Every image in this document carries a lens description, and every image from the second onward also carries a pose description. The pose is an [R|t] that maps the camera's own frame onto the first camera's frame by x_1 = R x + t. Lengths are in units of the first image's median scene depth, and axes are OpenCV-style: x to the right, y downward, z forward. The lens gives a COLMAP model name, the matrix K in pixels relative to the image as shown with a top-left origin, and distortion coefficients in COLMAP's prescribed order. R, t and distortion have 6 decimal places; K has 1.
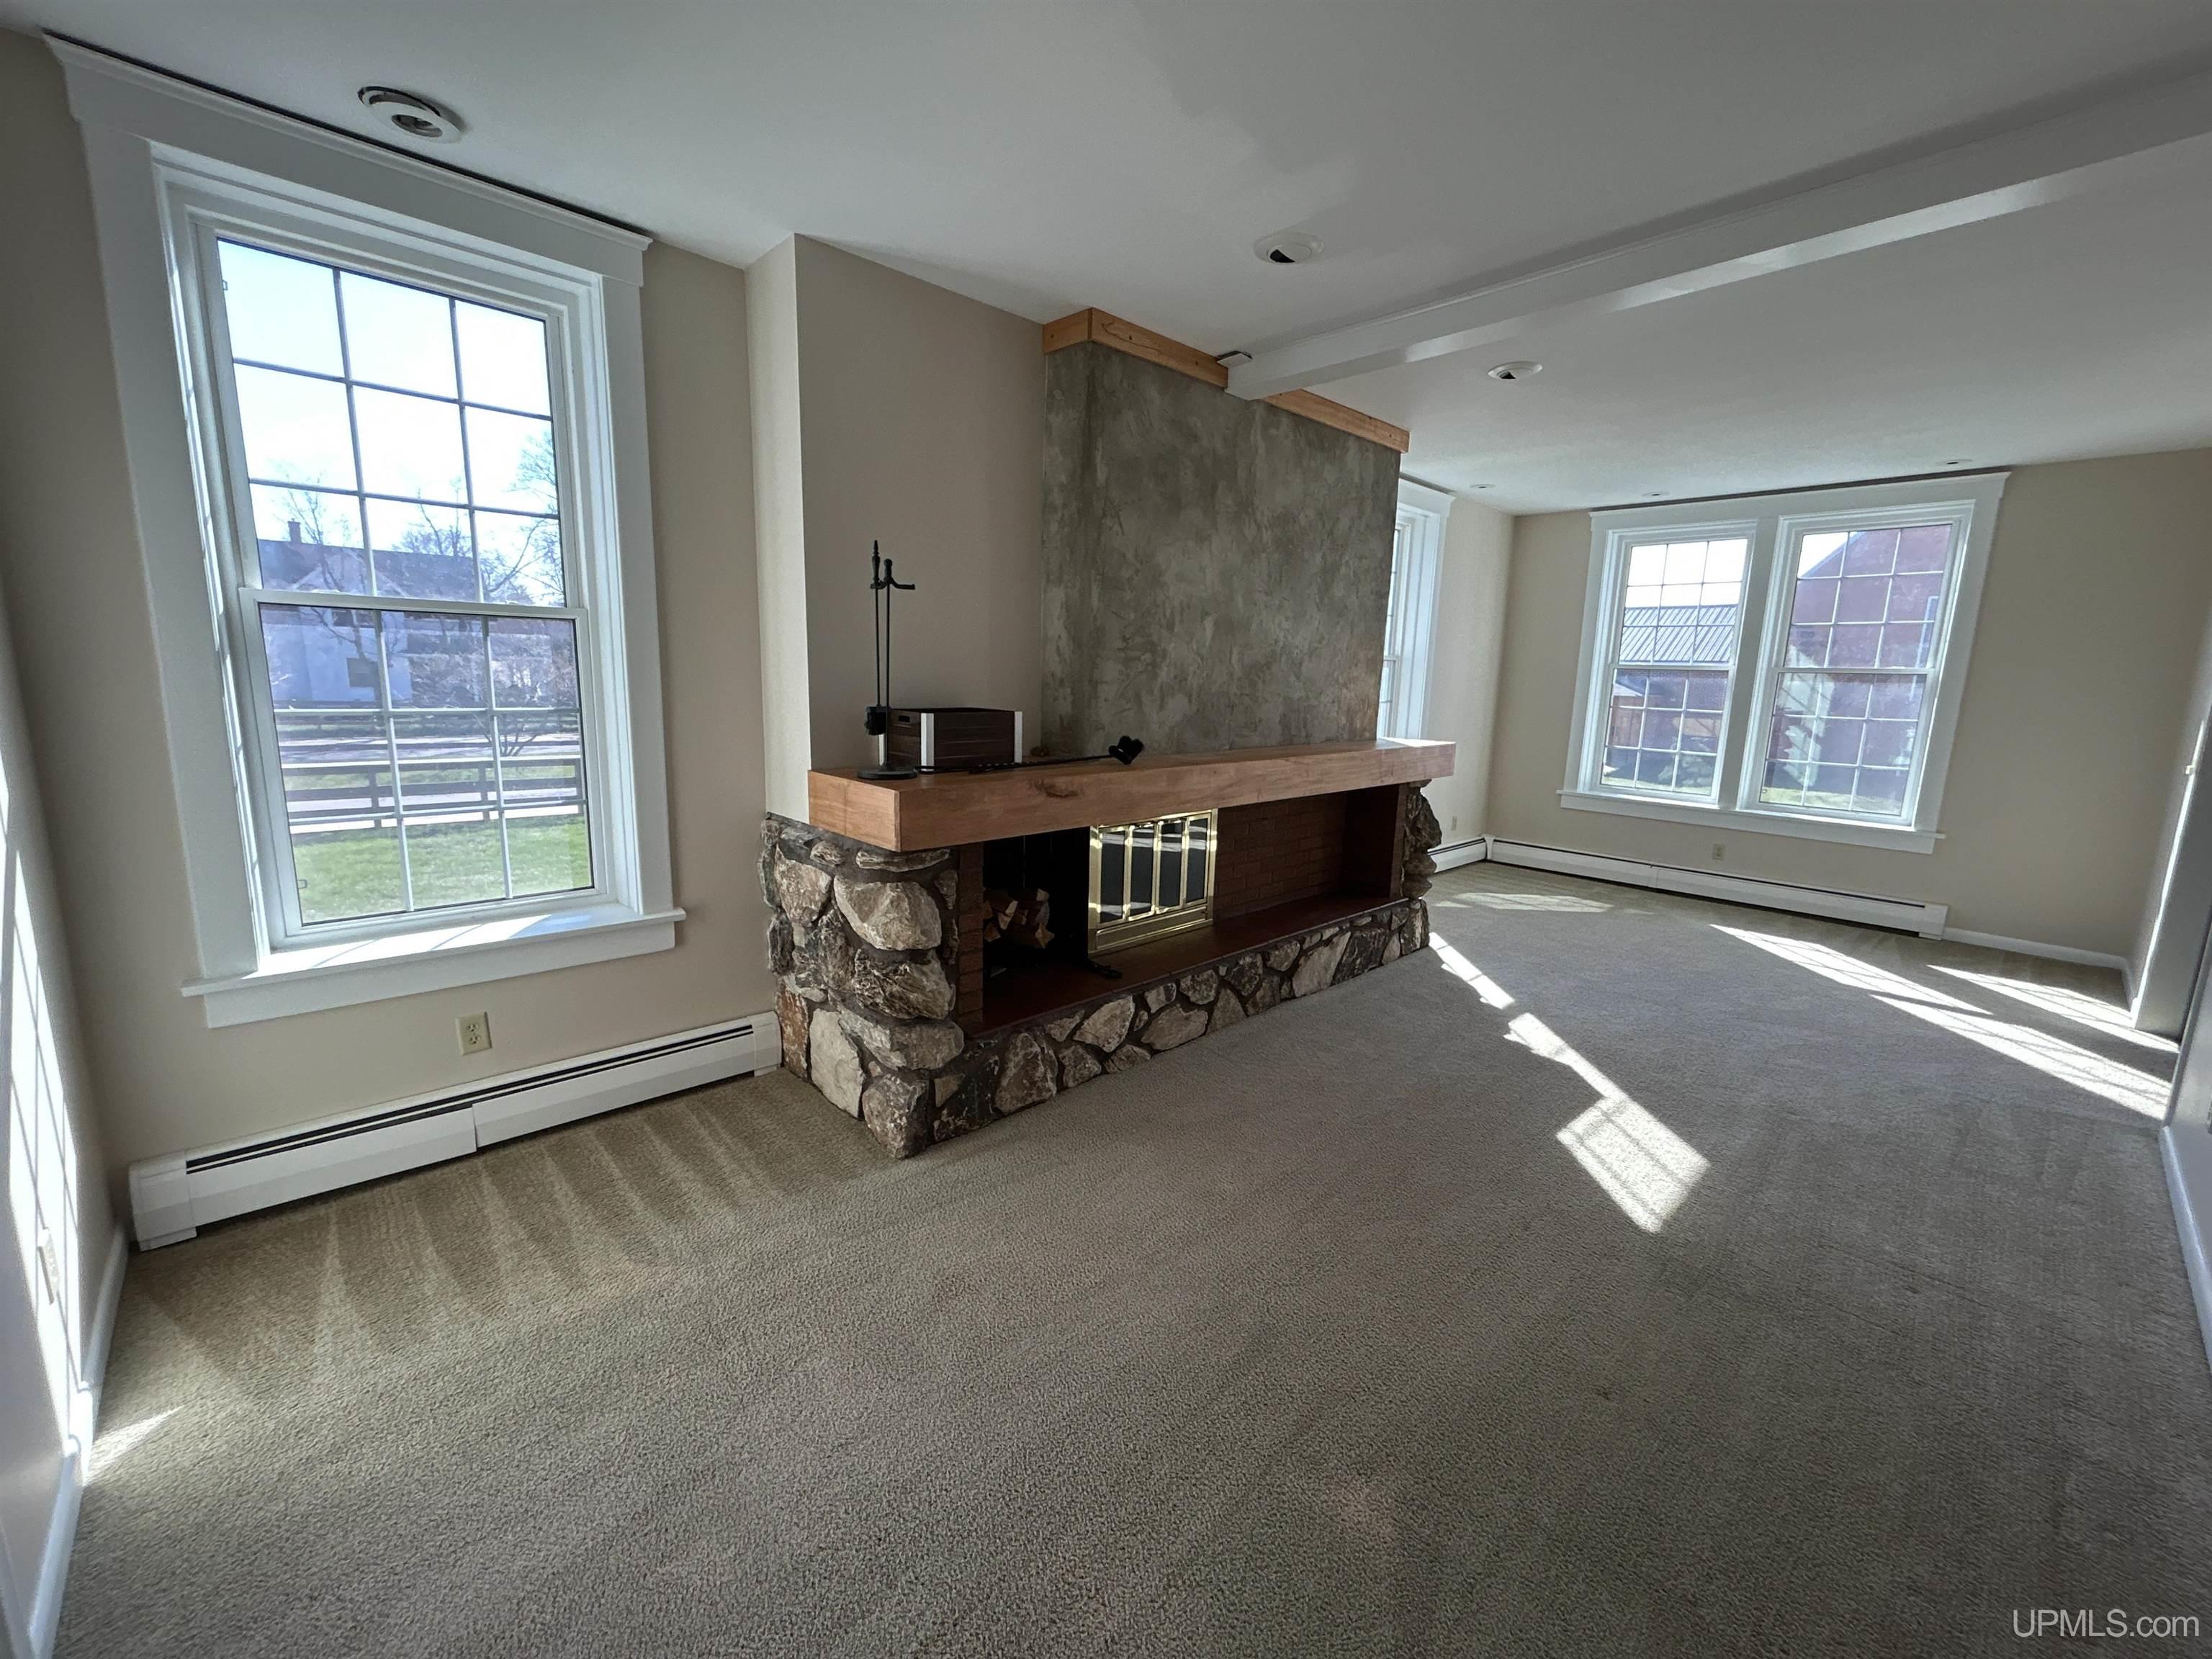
lens RADIAL K [[899.9, 0, 1106.0], [0, 899.9, 829.5], [0, 0, 1]] dist [0.000048, -0.000481]
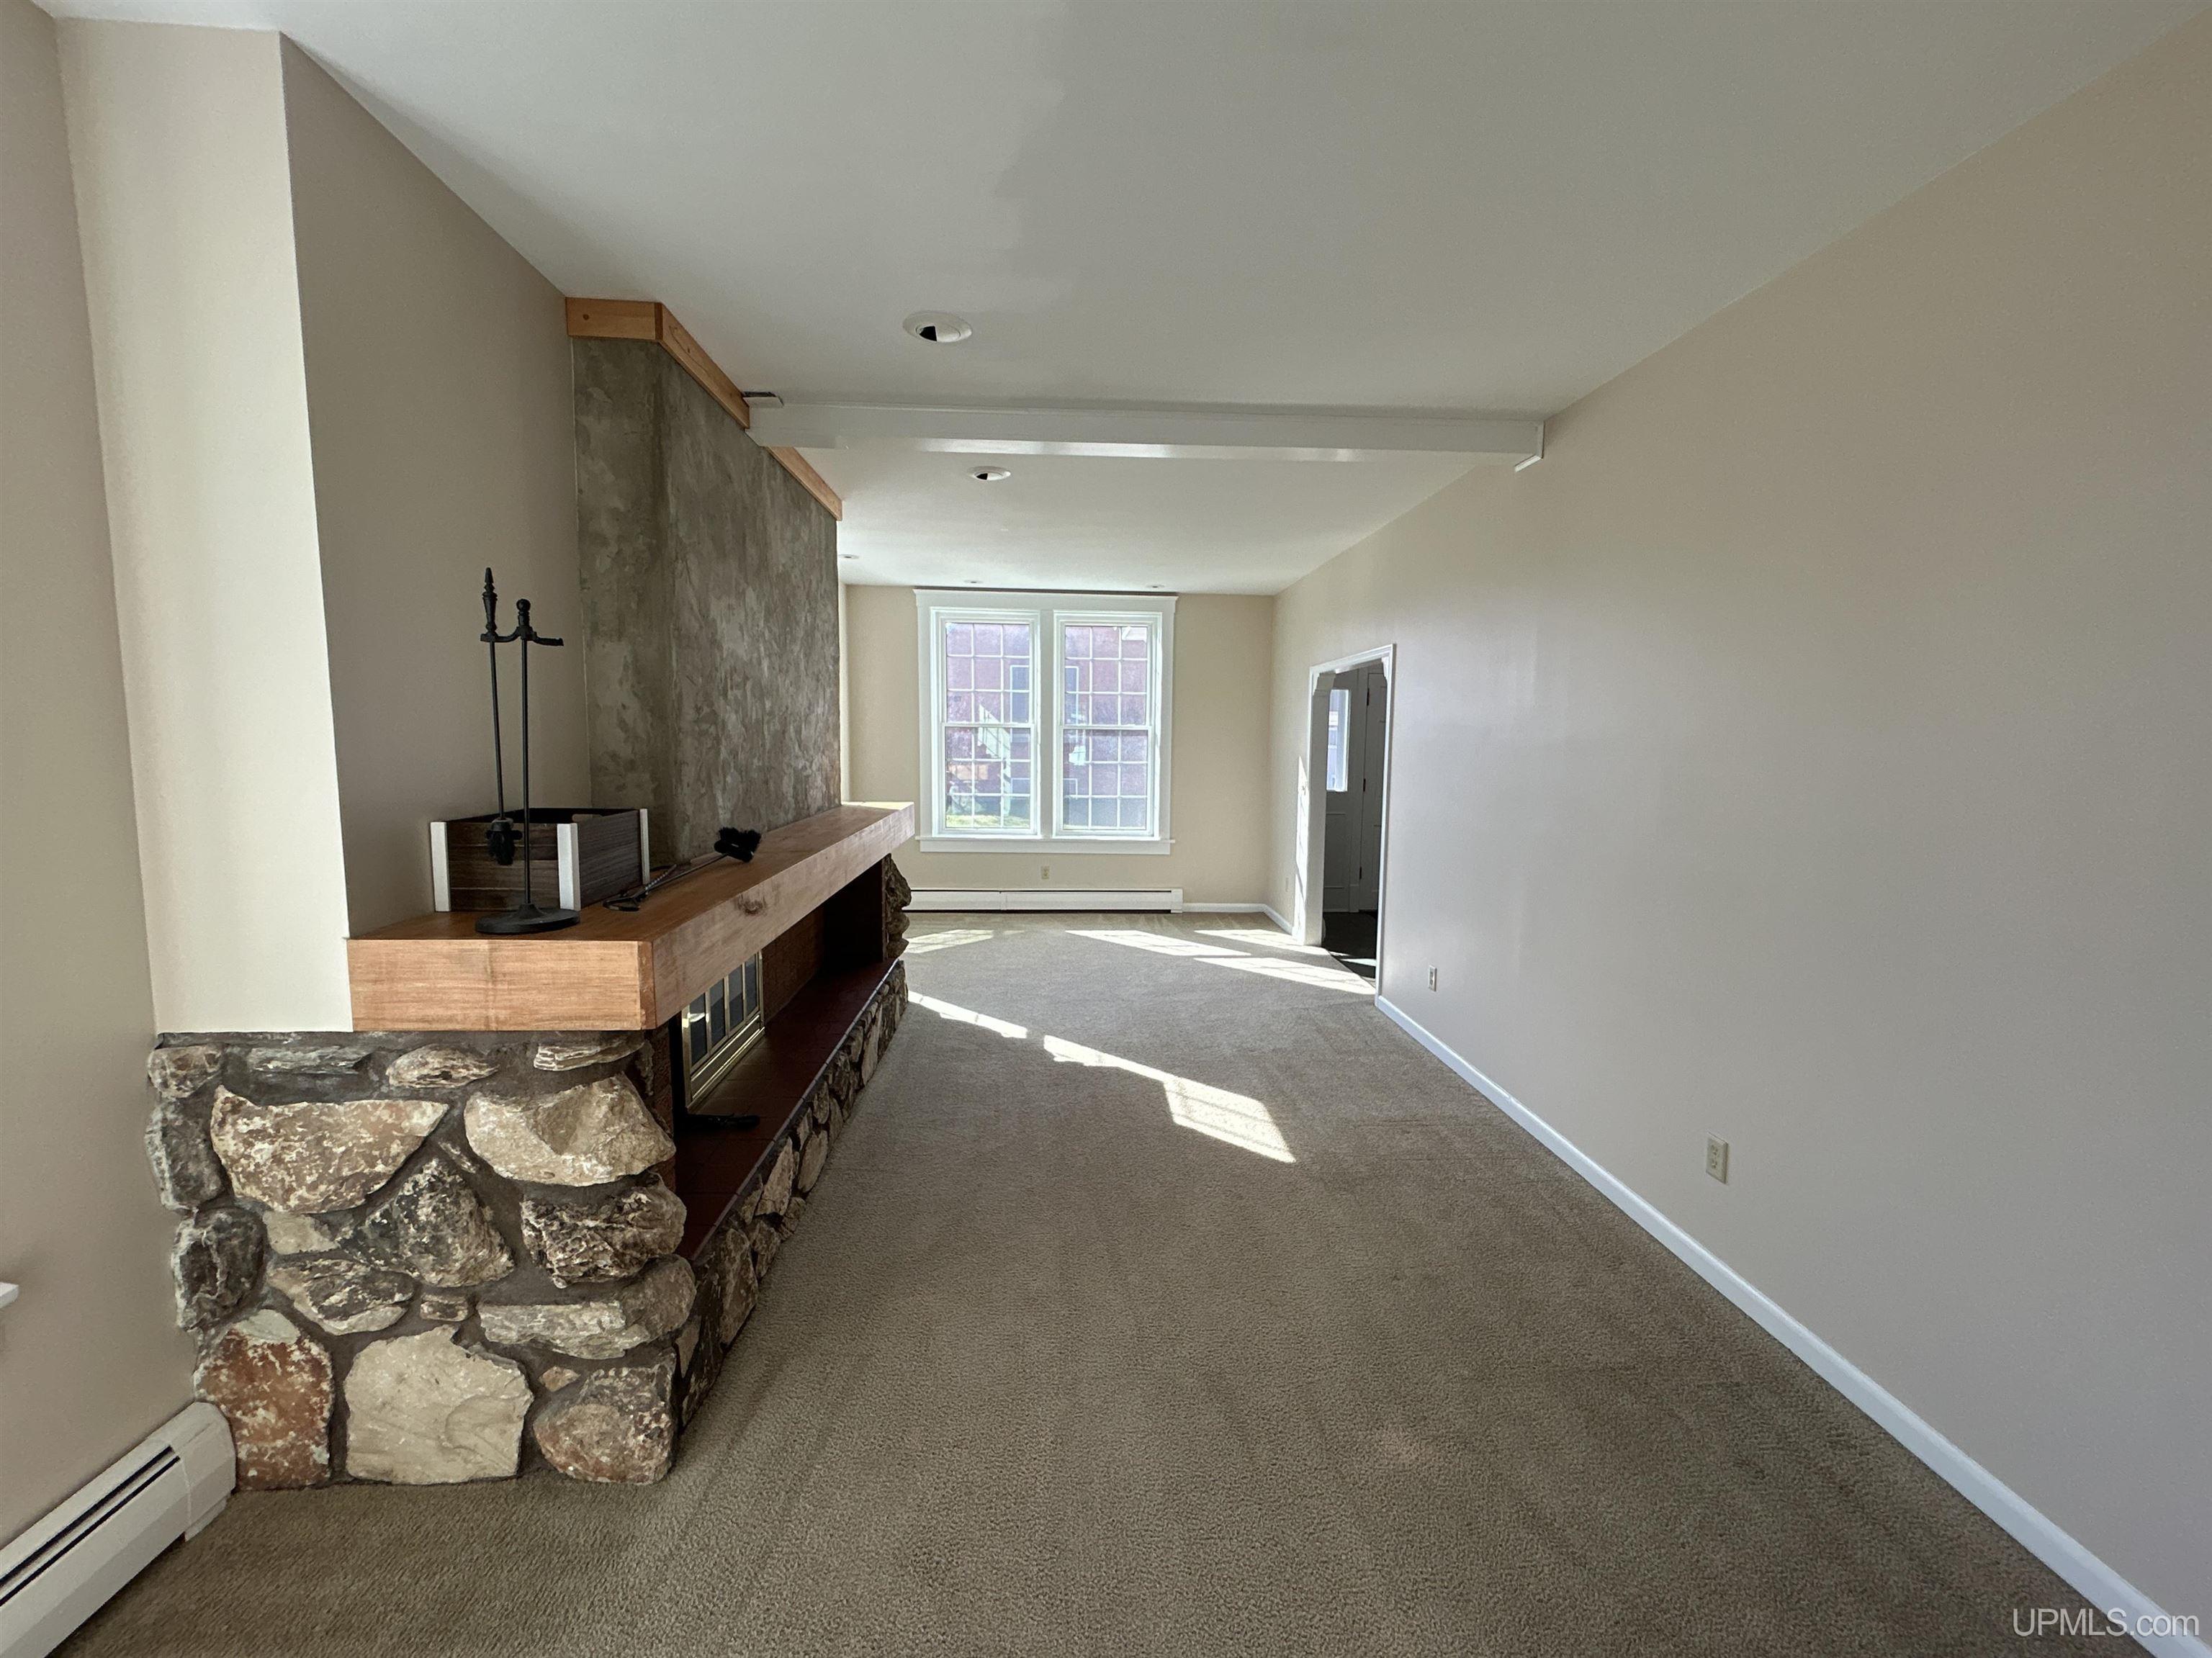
lens RADIAL K [[912.3, 0, 1100.5], [0, 912.3, 824.8], [0, 0, 1]] dist [0.001514, -0.000390]
pose [[0.644044, -0.092614, 0.759361, -0.386585], [0.136669, 0.990605, 0.004903, -0.063321], [-0.752681, 0.100623, 0.650651, 0.202128]]
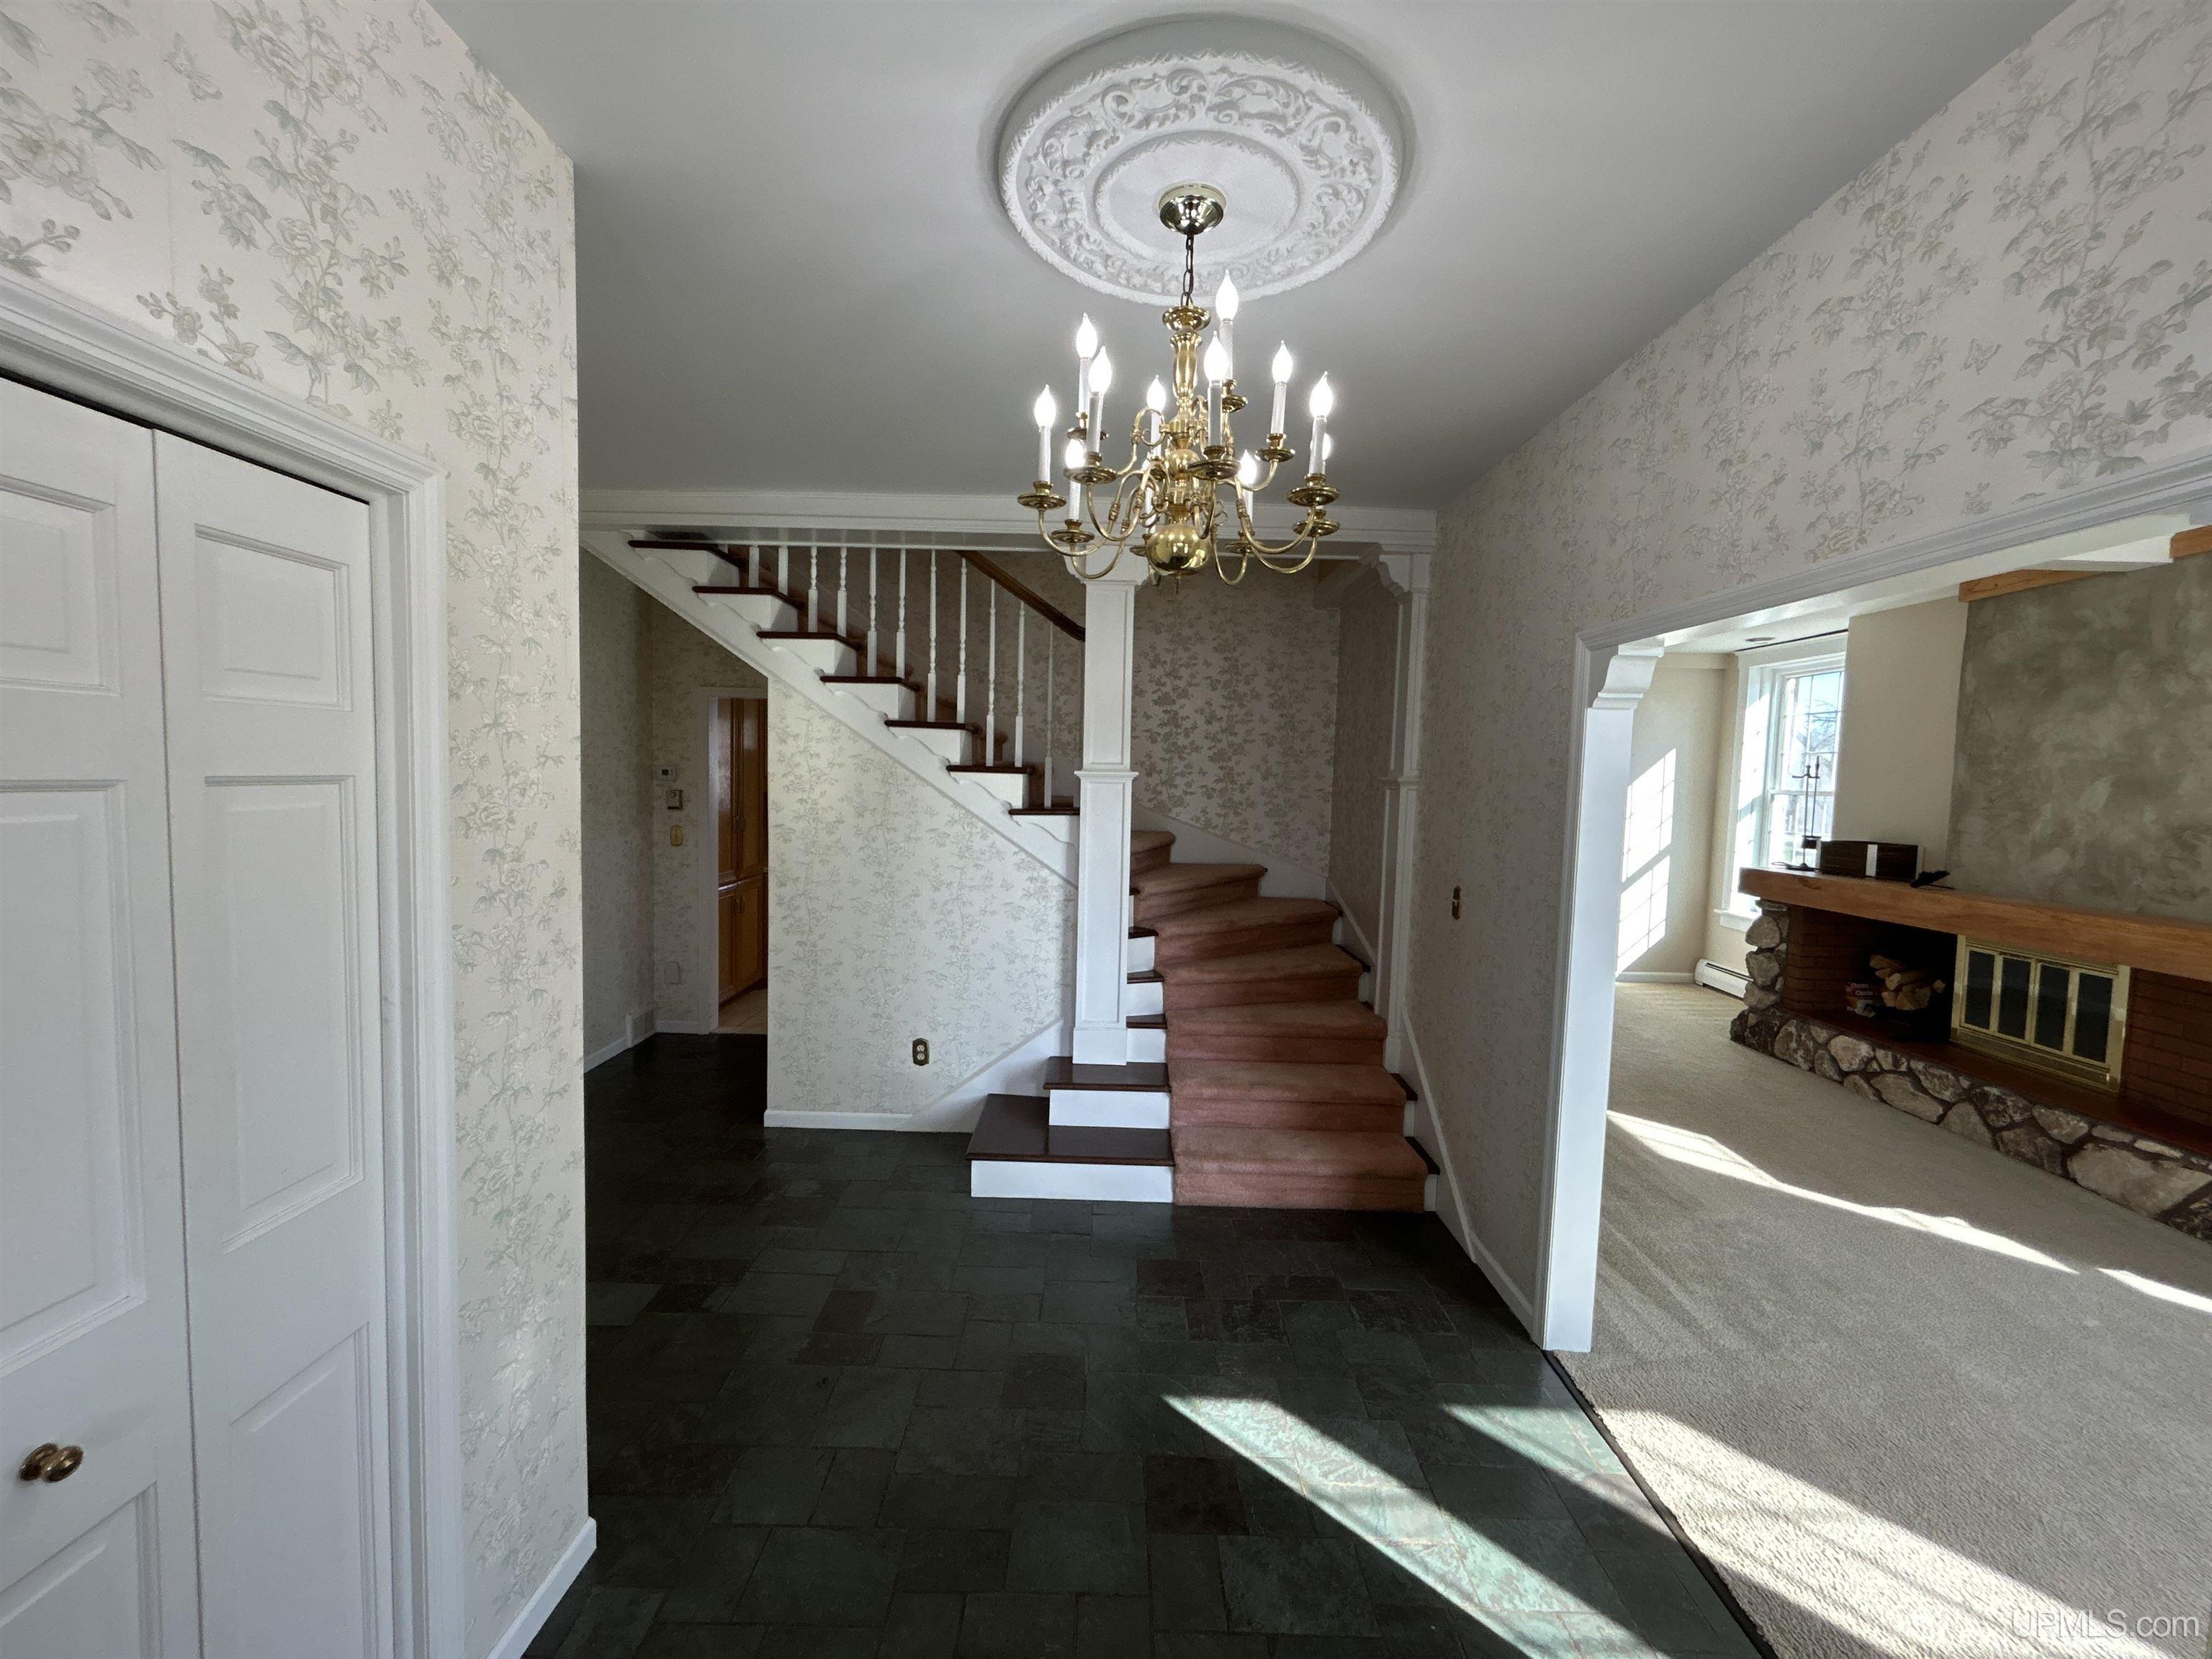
lens RADIAL K [[885.7, 0, 1103.4], [0, 885.7, 834.1], [0, 0, 1]] dist [0.012667, -0.006135]
pose [[-0.692672, 0.005644, -0.721231, 1.837944], [-0.168768, 0.970940, 0.169683, -0.169877], [0.701230, 0.239255, -0.671590, 0.992494]]
